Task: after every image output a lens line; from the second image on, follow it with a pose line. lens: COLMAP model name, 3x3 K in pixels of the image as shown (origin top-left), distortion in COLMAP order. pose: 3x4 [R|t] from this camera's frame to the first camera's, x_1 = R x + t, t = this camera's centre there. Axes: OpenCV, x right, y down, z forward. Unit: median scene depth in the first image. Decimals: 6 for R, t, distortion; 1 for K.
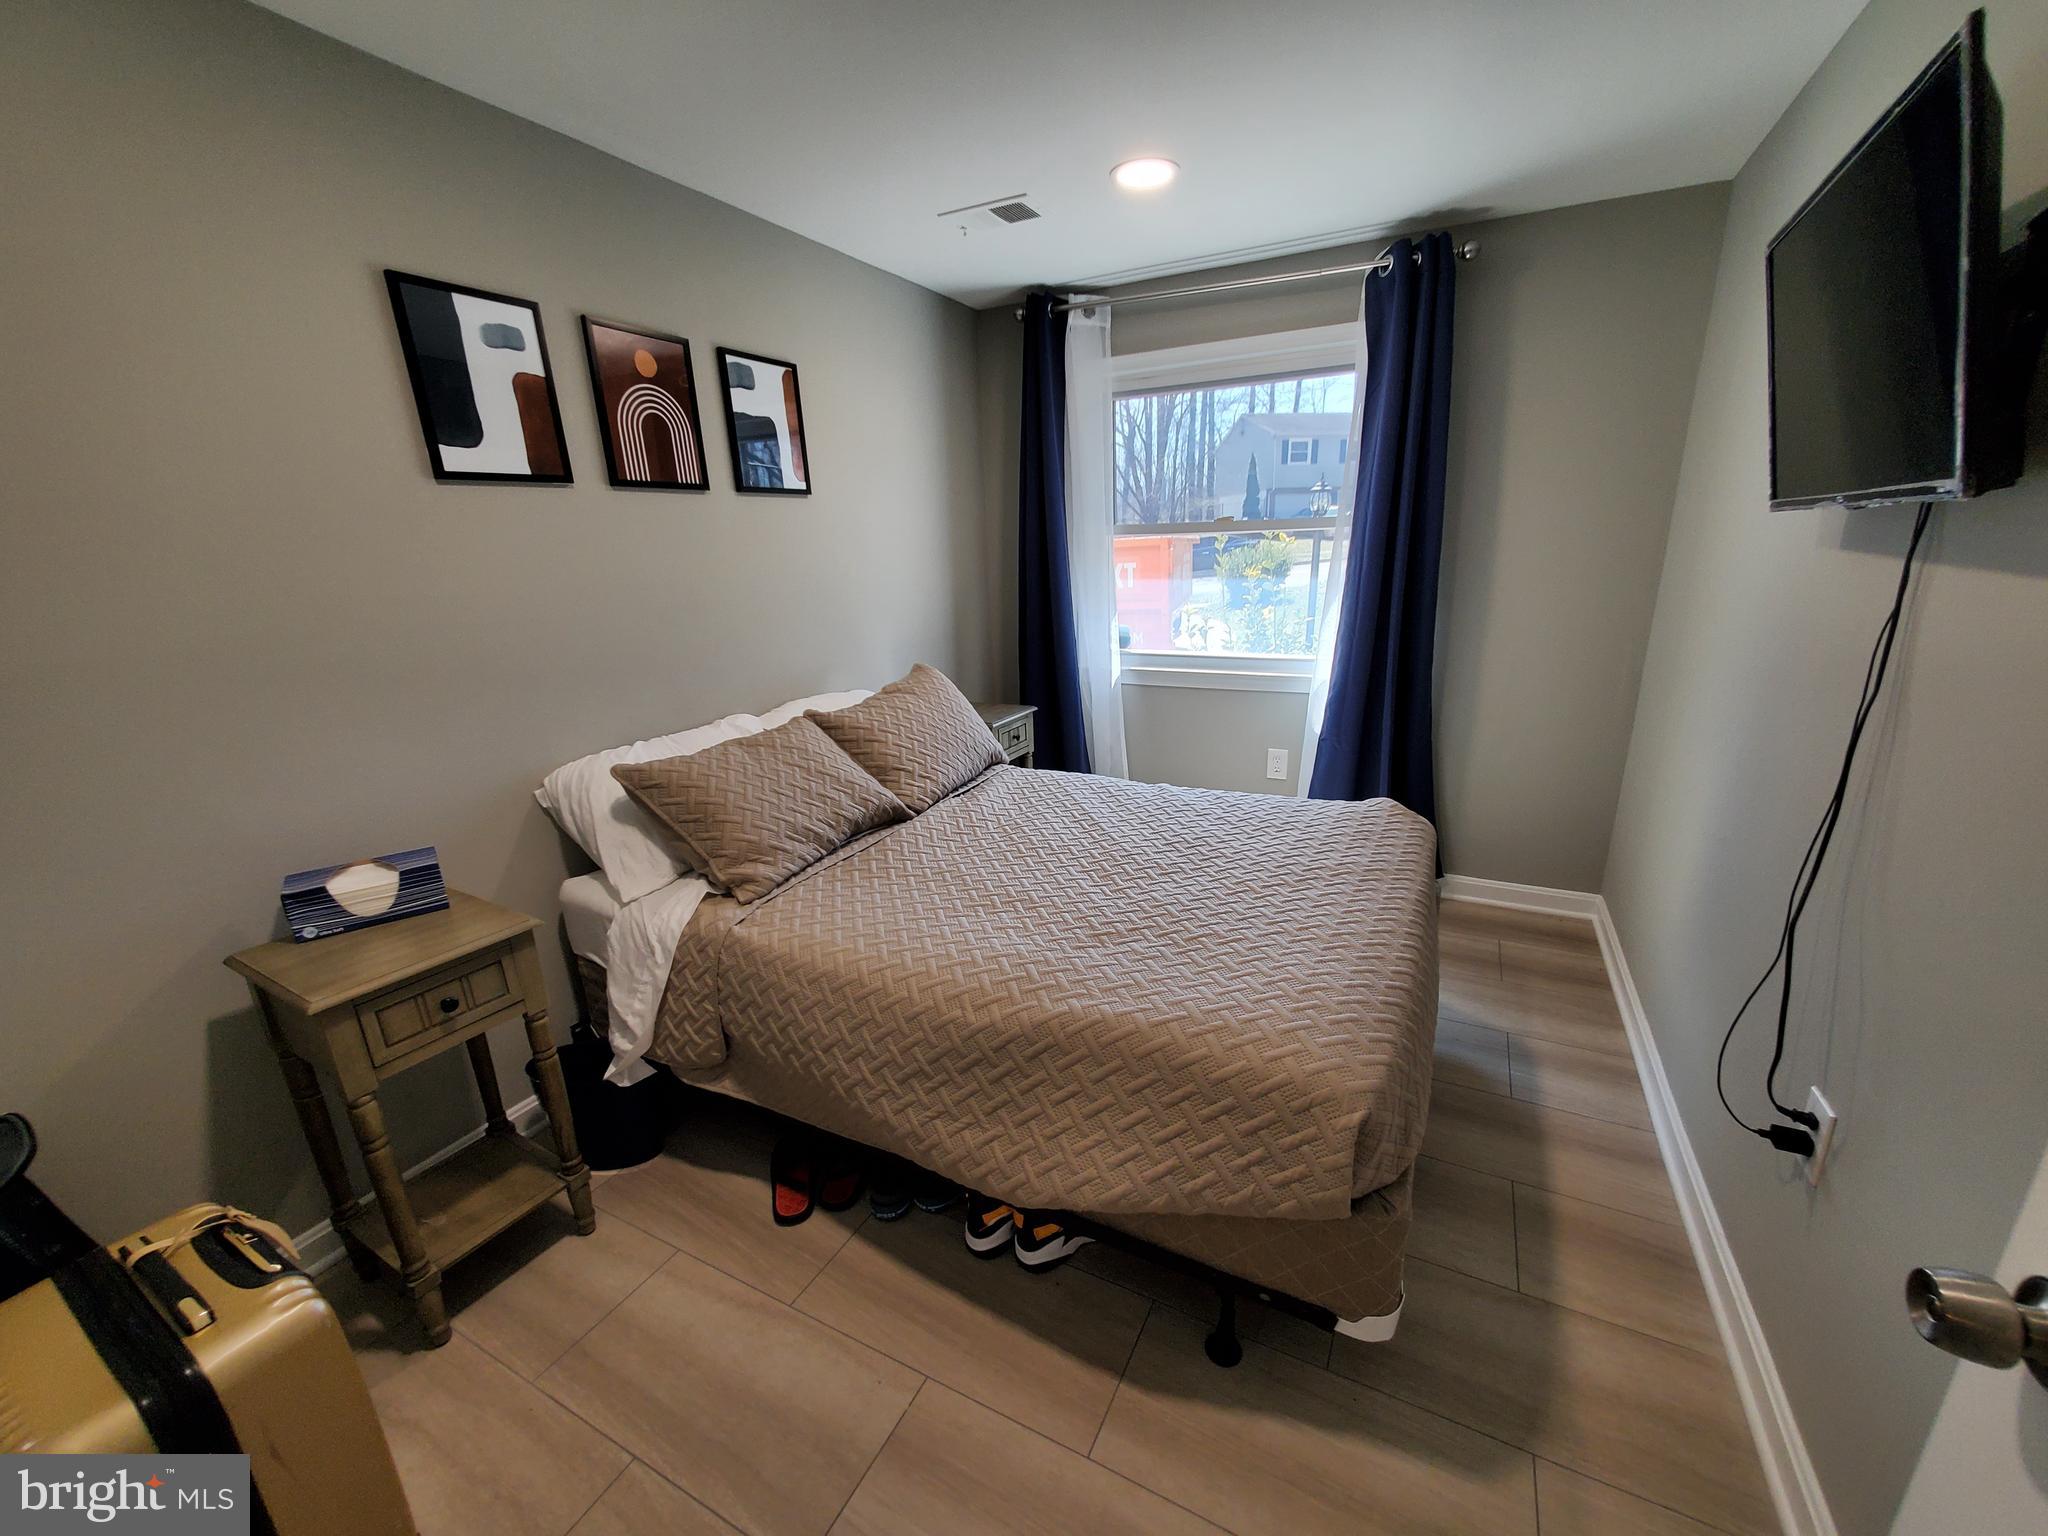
lens RADIAL K [[806.3, 0, 1072.1], [0, 806.3, 782.1], [0, 0, 1]] dist [0.006122, -0.006183]
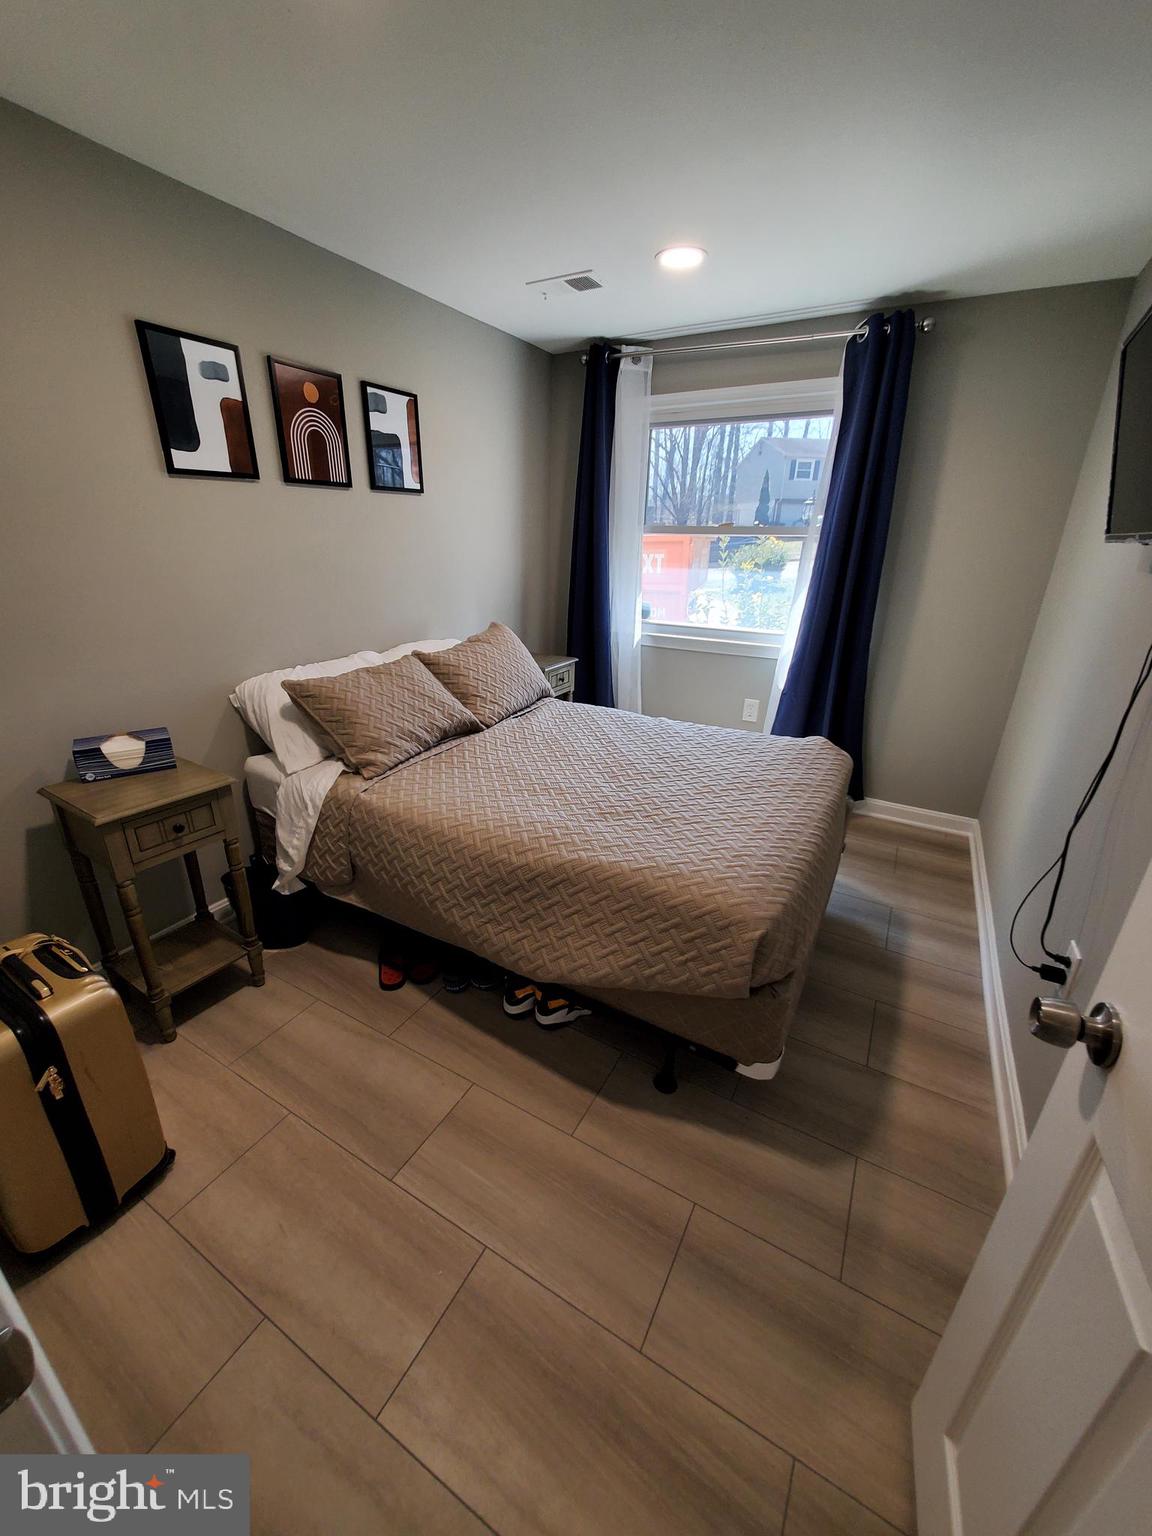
lens RADIAL K [[617.0, 0, 576.0], [0, 617.0, 768.0], [0, 0, 1]] dist [-0.000078, -0.005098]
pose [[0.996607, 0.065652, -0.049633, 0.027775], [-0.061762, 0.995176, 0.076228, 0.020441], [0.054398, -0.072904, 0.995854, -0.099153]]
